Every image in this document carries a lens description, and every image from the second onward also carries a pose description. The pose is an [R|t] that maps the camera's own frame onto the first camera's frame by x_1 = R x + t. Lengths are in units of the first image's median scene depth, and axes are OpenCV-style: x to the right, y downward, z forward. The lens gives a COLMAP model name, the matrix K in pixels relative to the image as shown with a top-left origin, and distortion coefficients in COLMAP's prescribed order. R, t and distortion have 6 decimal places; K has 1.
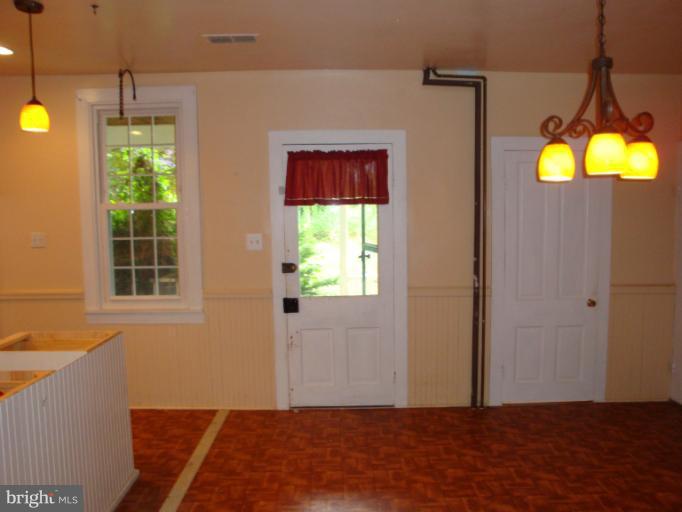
lens RADIAL K [[573.0, 0, 341.0], [0, 573.0, 256.0], [0, 0, 1]] dist [-0.170584, 0.182312]
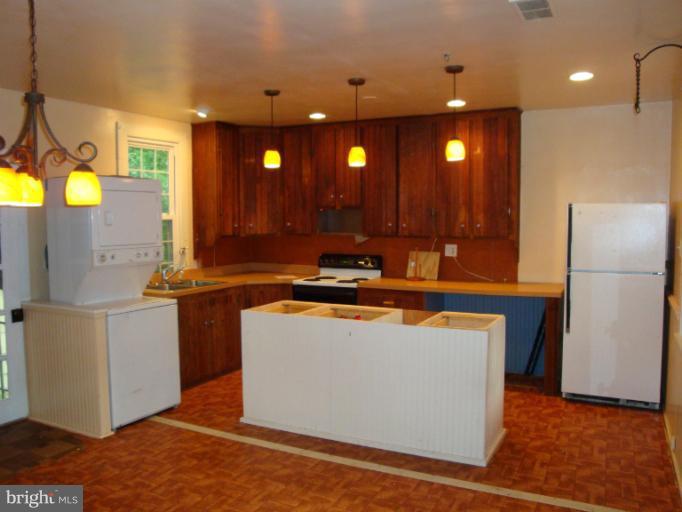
lens RADIAL K [[573.0, 0, 341.0], [0, 573.0, 256.0], [0, 0, 1]] dist [-0.170584, 0.182312]
pose [[-0.471055, 0.084637, -0.878034, 0.542810], [-0.058181, 0.990238, 0.126666, -0.105170], [0.880183, 0.110752, -0.461533, 0.956295]]
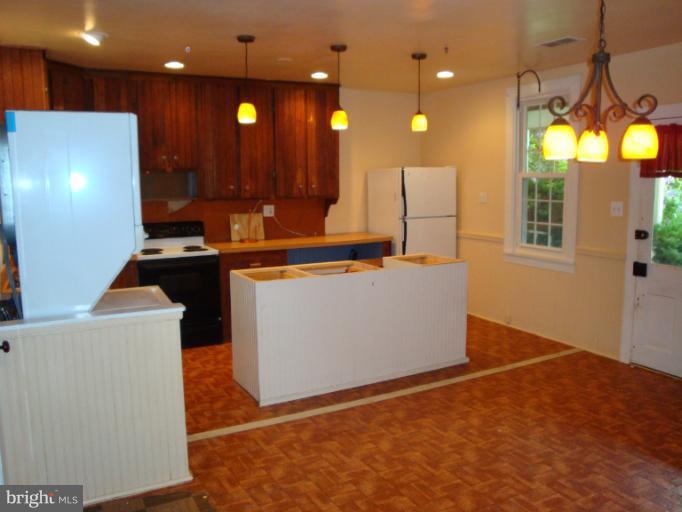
lens RADIAL K [[573.0, 0, 341.0], [0, 573.0, 256.0], [0, 0, 1]] dist [-0.170584, 0.182312]
pose [[0.458447, 0.129835, -0.879187, 0.593836], [-0.069810, 0.991475, 0.110015, -0.015789], [0.885976, 0.010939, 0.463603, 0.007352]]
